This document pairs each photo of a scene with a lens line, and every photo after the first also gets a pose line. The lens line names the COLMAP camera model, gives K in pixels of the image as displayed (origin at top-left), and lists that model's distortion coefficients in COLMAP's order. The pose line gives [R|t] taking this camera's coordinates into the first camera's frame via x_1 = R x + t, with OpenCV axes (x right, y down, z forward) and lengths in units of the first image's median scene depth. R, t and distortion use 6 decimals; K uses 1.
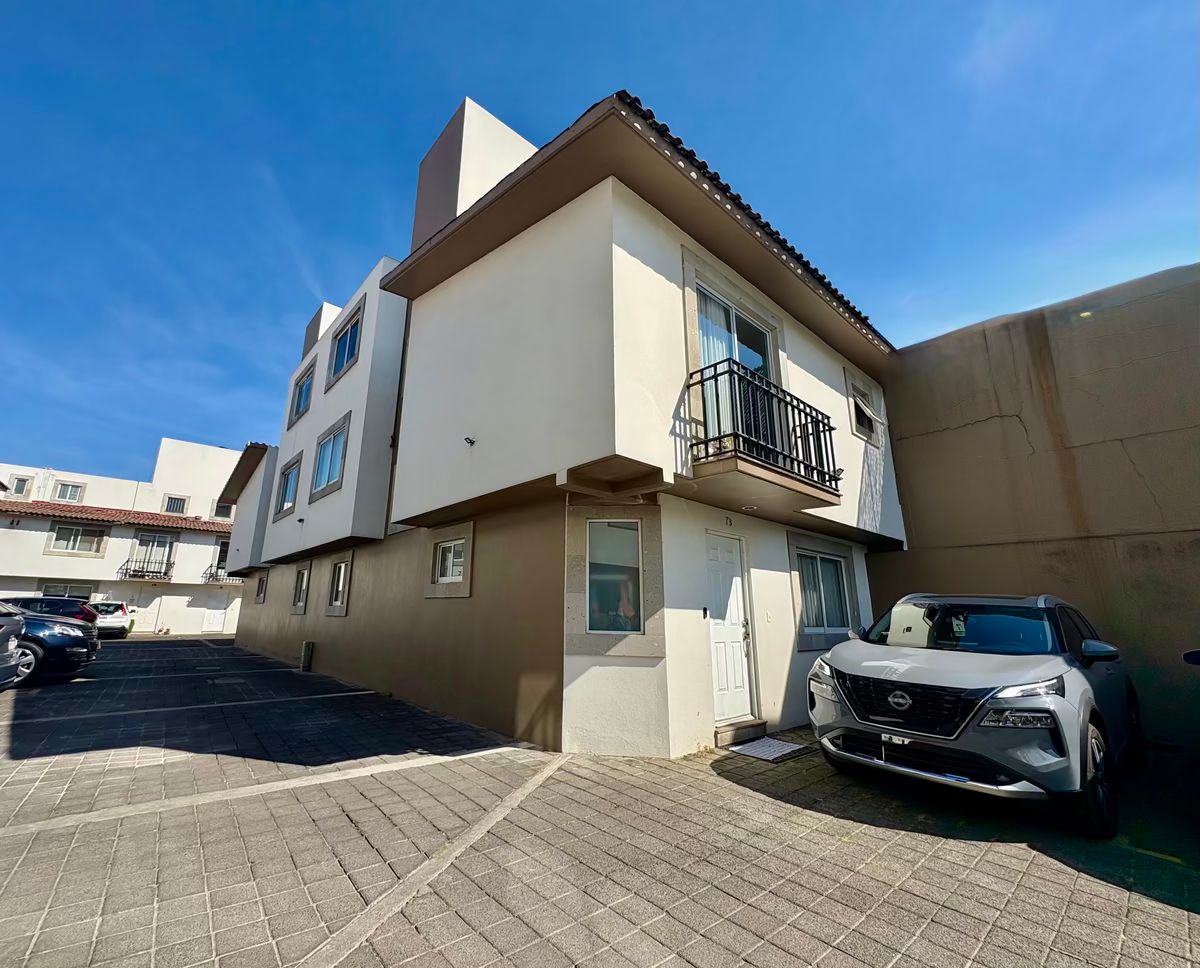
lens RADIAL K [[503.1, 0, 600.0], [0, 503.1, 484.0], [0, 0, 1]] dist [0.000139, -0.000058]
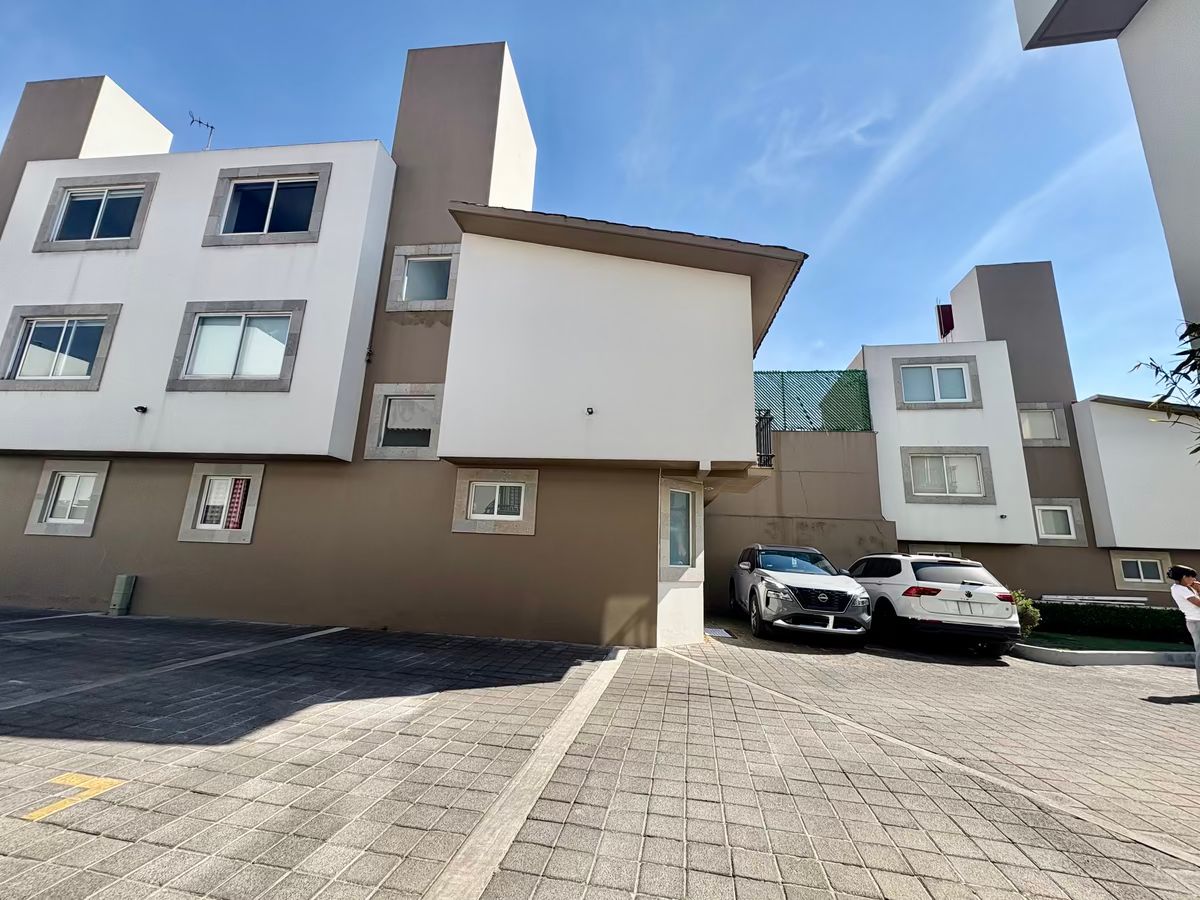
lens RADIAL K [[453.1, 0, 600.0], [0, 453.1, 450.0], [0, 0, 1]] dist [-0.000249, 0.000012]
pose [[0.739023, 0.160381, 0.654311, -1.093393], [-0.196421, 0.980346, -0.018445, 0.026401], [-0.644409, -0.114890, 0.756001, 0.169474]]
